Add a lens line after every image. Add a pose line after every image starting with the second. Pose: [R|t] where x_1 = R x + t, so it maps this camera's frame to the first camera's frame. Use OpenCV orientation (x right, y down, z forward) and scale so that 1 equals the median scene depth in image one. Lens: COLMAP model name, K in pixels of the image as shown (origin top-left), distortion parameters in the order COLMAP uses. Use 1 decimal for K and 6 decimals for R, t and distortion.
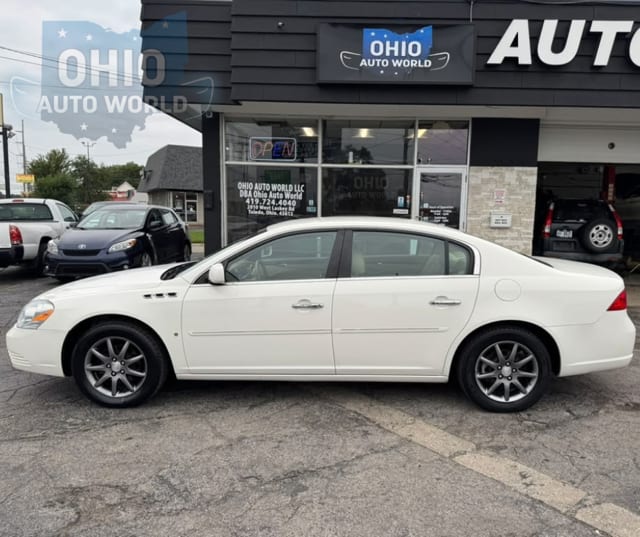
lens RADIAL K [[508.9, 0, 337.4], [0, 508.9, 276.6], [0, 0, 1]] dist [0.048943, -0.068404]
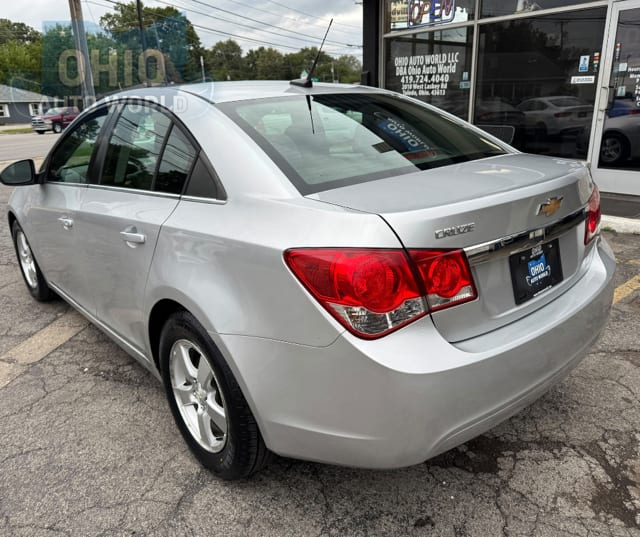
lens RADIAL K [[508.9, 0, 310.1], [0, 508.9, 268.9], [0, 0, 1]] dist [0.048943, -0.068404]
pose [[0.642428, 0.201832, -0.739290, 0.464649], [-0.053034, 0.974091, 0.219850, -0.019305], [0.764509, -0.102030, 0.636488, 0.313693]]
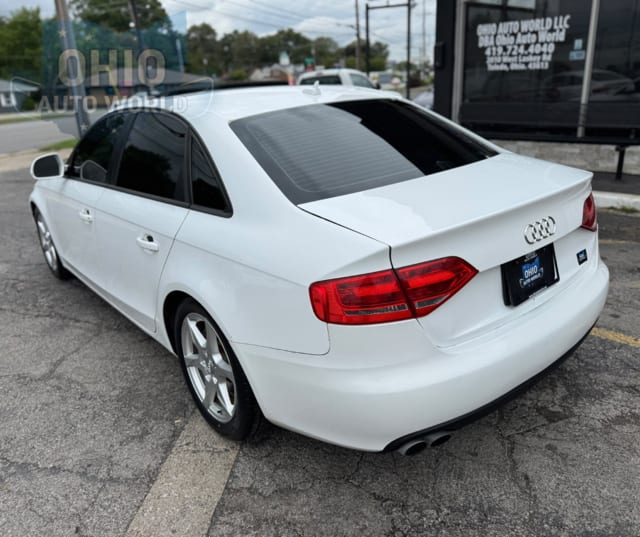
lens RADIAL K [[507.9, 0, 315.1], [0, 507.9, 264.1], [0, 0, 1]] dist [0.027946, -0.035294]
pose [[0.682867, 0.193807, -0.704366, 0.246041], [-0.026763, 0.970158, 0.240994, -0.024110], [0.730053, -0.145716, 0.667675, 0.308223]]
